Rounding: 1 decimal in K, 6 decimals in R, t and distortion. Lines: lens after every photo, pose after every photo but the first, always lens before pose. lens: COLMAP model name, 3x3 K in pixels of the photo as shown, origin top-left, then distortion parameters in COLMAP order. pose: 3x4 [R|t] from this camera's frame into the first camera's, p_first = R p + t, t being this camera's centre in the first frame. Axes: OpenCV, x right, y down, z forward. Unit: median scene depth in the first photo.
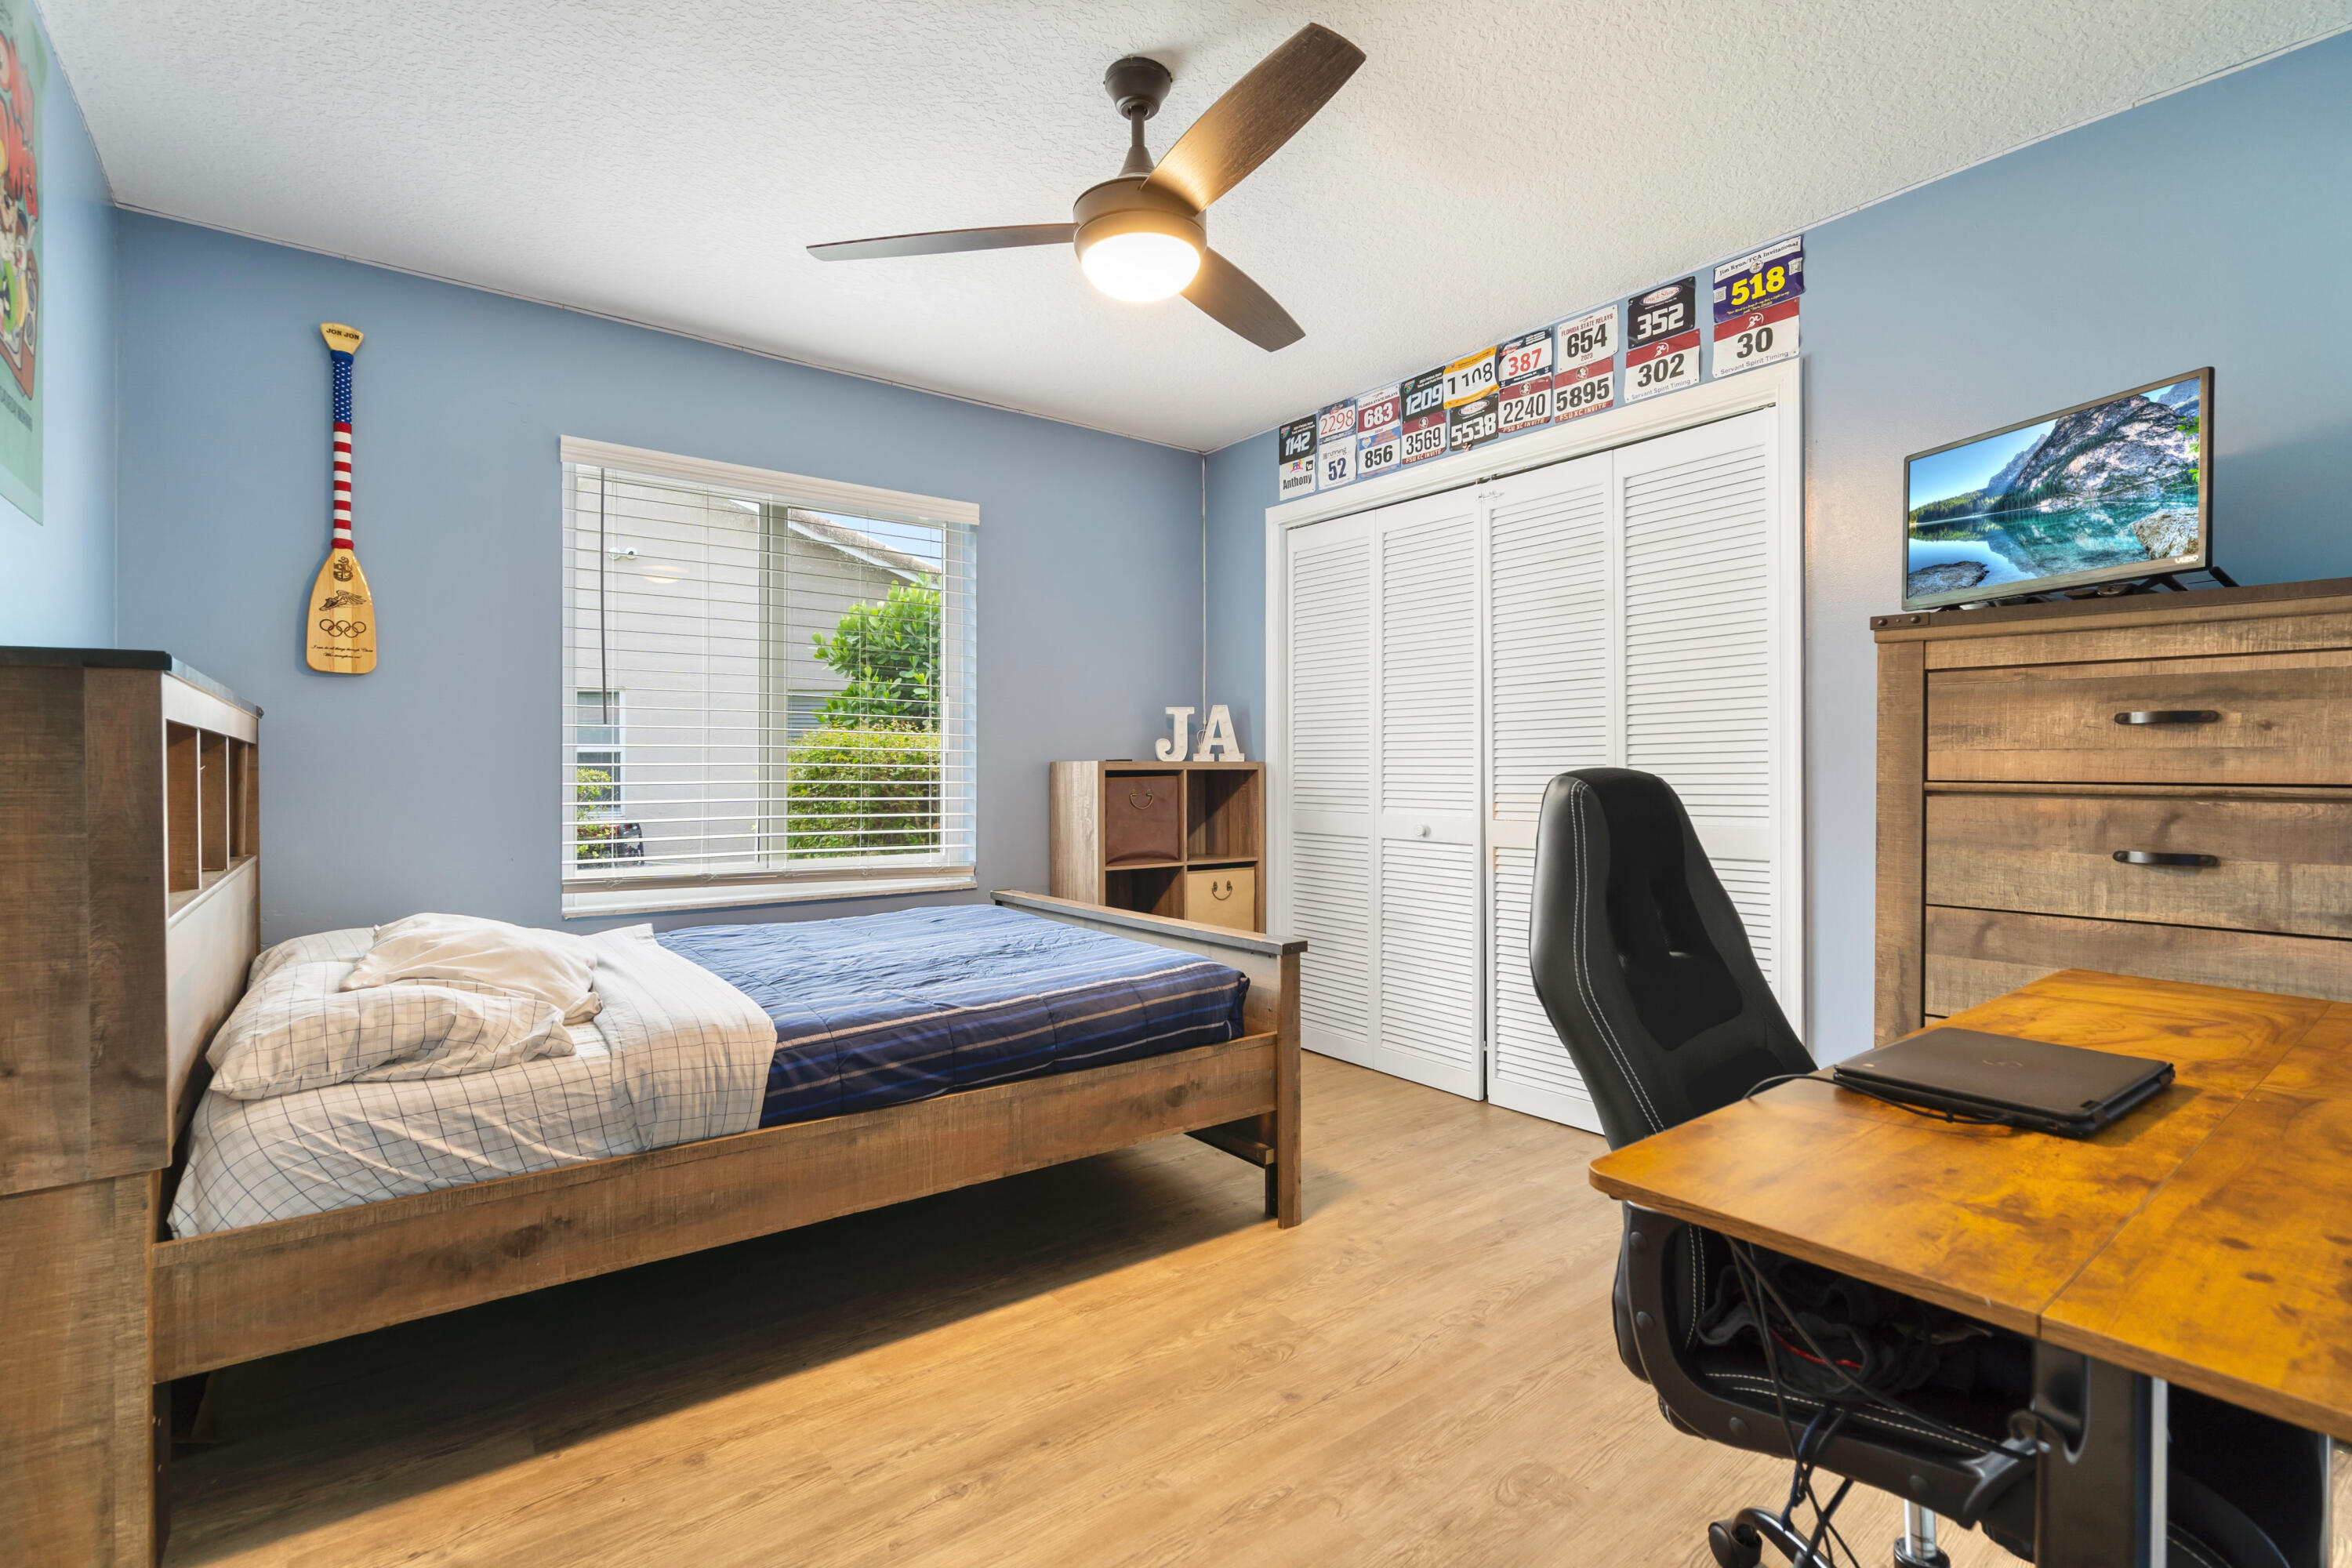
lens RADIAL K [[1062.3, 0, 1157.7], [0, 1062.3, 793.3], [0, 0, 1]] dist [-0.001936, -0.001355]
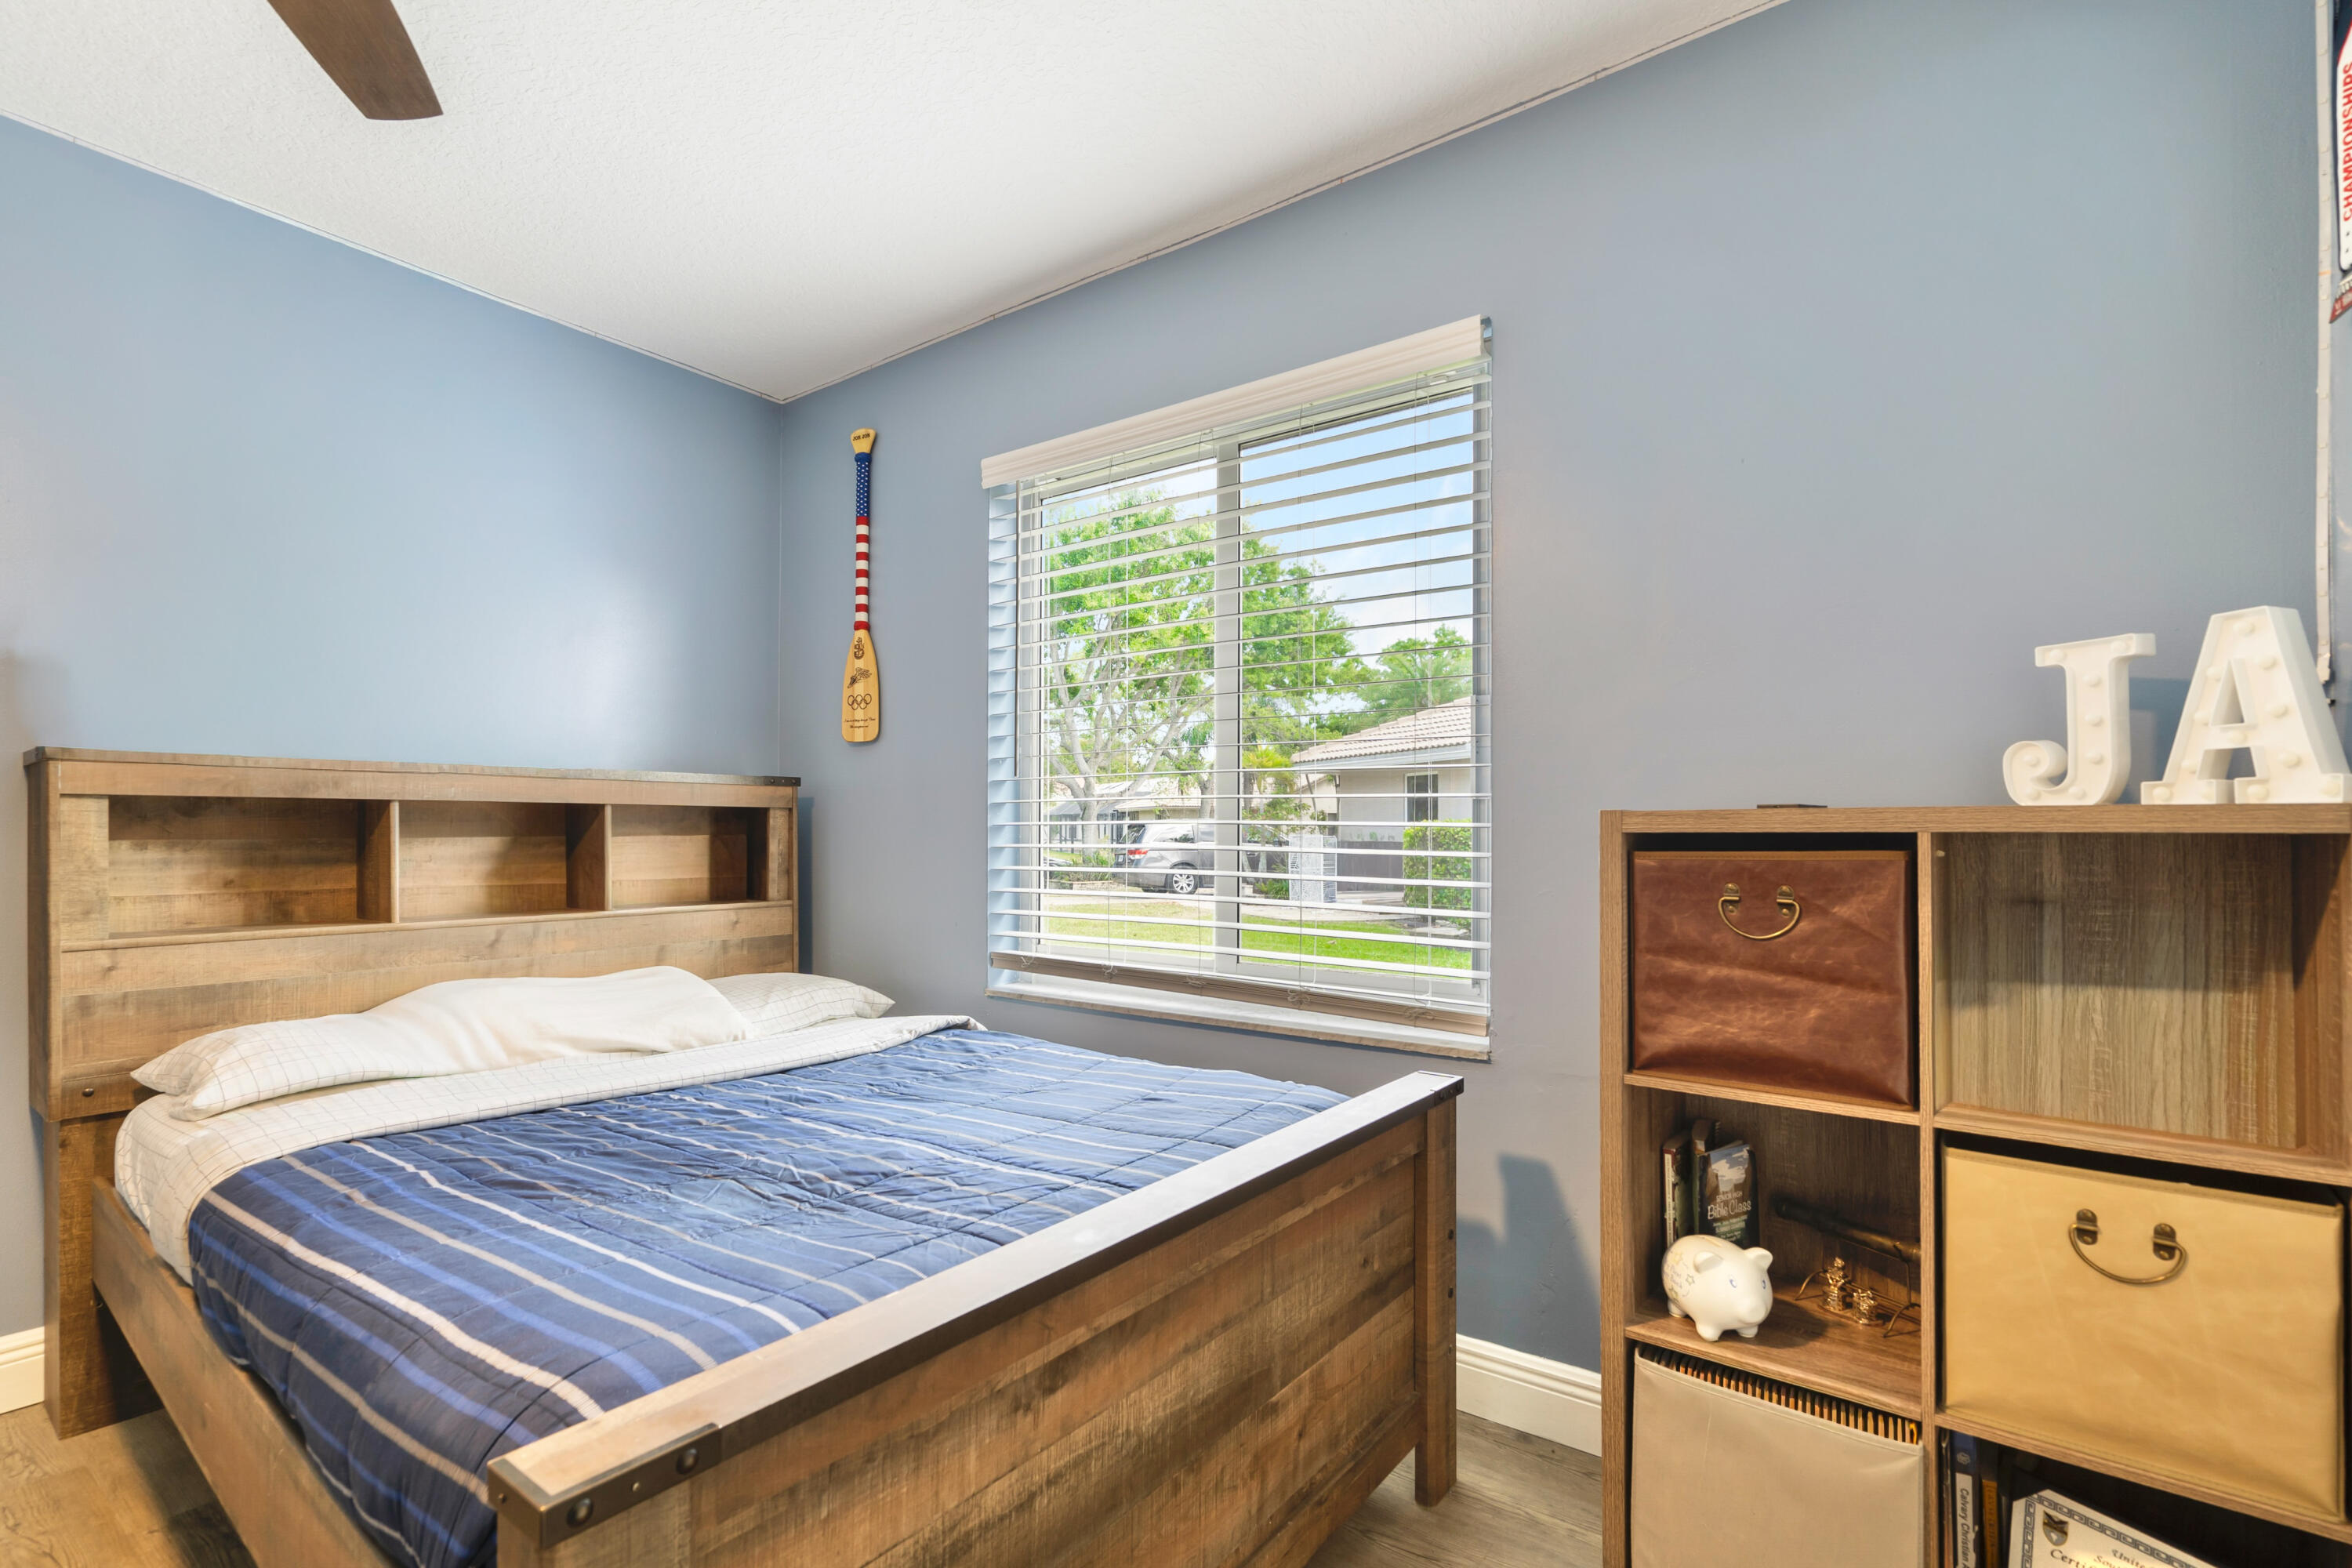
lens RADIAL K [[1075.1, 0, 1171.6], [0, 1075.1, 829.1], [0, 0, 1]] dist [0.000804, 0.000154]
pose [[0.279859, 0.003879, -0.960033, 0.269145], [-0.019181, 0.999815, -0.001552, -0.017676], [0.959850, 0.018849, 0.279881, 0.665830]]
